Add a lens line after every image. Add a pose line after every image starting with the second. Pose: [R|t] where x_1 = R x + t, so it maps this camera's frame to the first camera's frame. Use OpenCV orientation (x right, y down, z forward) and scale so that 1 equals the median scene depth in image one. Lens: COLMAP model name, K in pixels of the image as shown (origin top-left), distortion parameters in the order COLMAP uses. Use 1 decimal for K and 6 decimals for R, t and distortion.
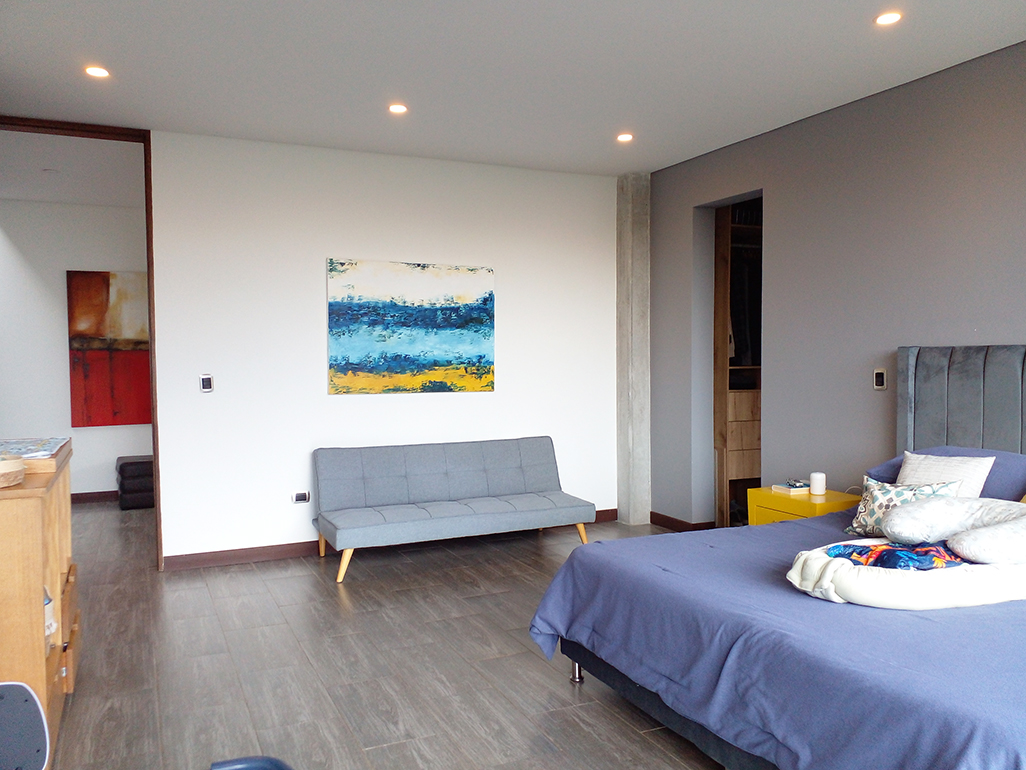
lens RADIAL K [[842.5, 0, 513.0], [0, 842.5, 385.0], [0, 0, 1]] dist [0.004832, 0.000110]
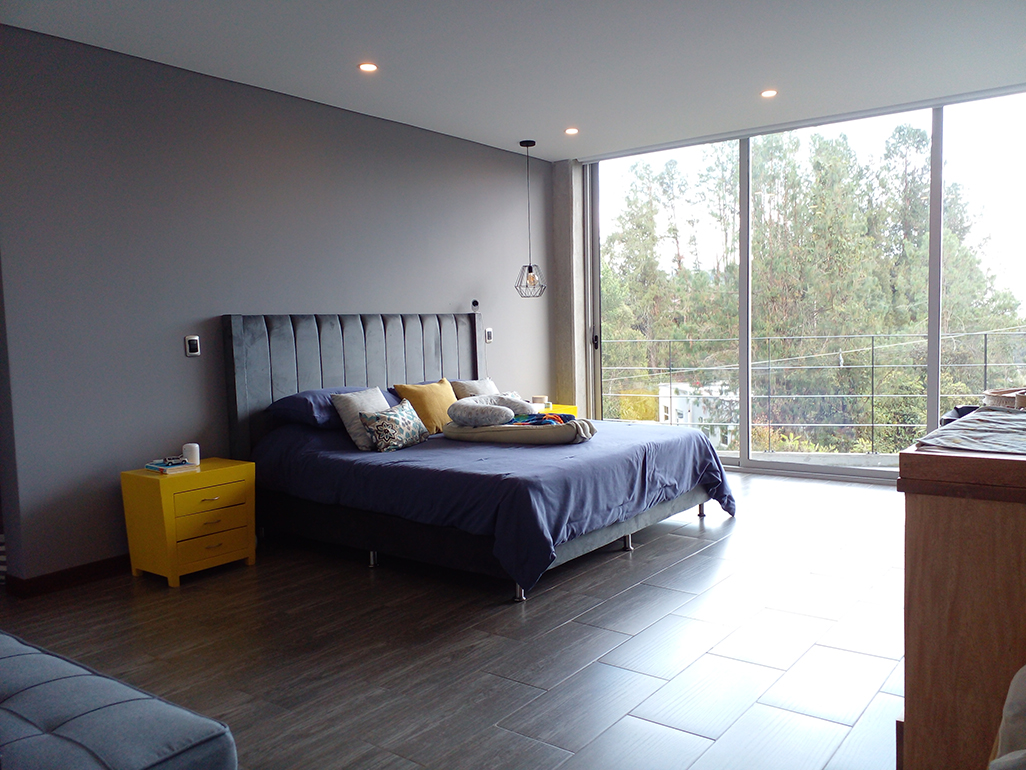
lens RADIAL K [[842.5, 0, 513.0], [0, 842.5, 385.0], [0, 0, 1]] dist [0.004832, 0.000110]
pose [[-0.468540, -0.050475, 0.881999, -0.755136], [0.069492, 0.993167, 0.093754, -0.033581], [-0.880705, 0.105220, -0.461831, 1.263758]]
